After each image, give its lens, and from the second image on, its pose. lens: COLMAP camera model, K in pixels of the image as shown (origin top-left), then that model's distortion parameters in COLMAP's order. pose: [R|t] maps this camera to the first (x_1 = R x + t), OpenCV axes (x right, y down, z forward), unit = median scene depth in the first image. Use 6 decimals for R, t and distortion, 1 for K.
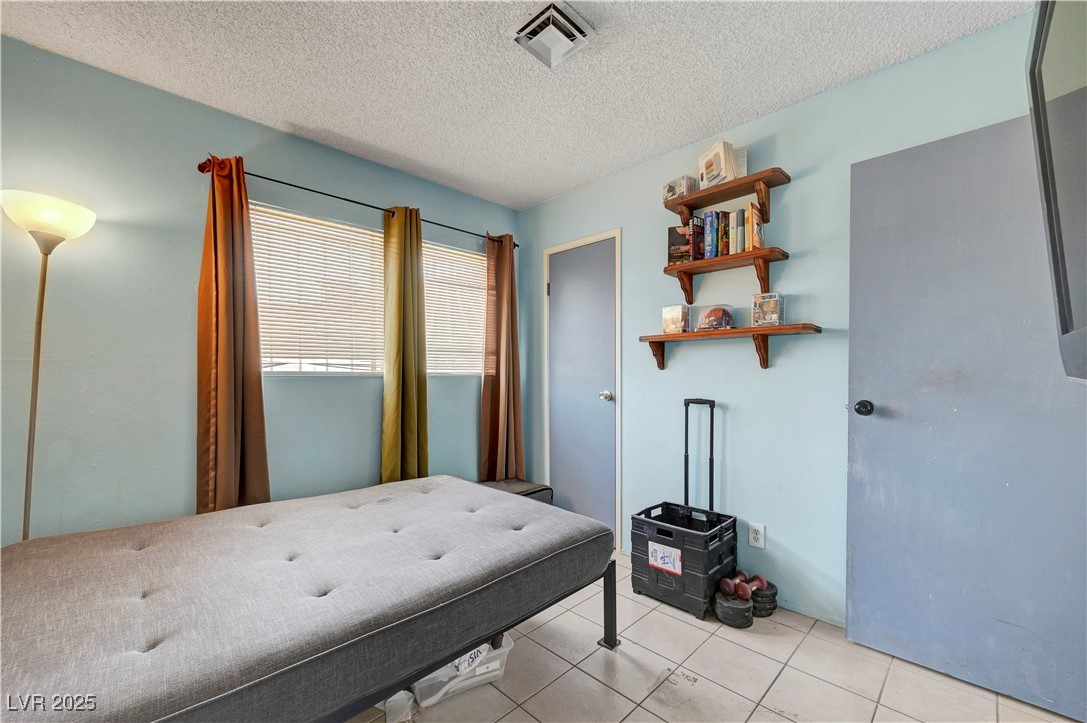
lens RADIAL K [[450.3, 0, 545.2], [0, 450.3, 385.3], [0, 0, 1]] dist [-0.000251, -0.000170]
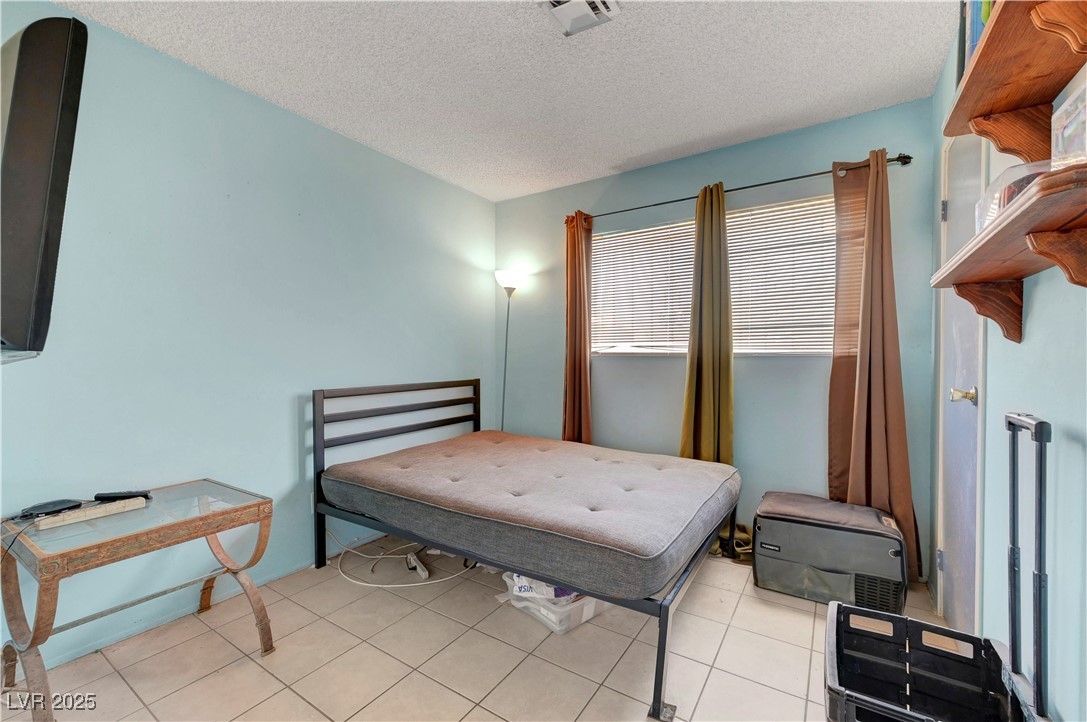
lens RADIAL K [[438.4, 0, 543.5], [0, 438.4, 361.0], [0, 0, 1]] dist [-0.002536, -0.000191]
pose [[0.210003, 0.013752, -0.977604, 0.630837], [-0.026341, 0.999618, 0.008403, -0.010171], [0.977346, 0.023986, 0.210285, 0.502796]]
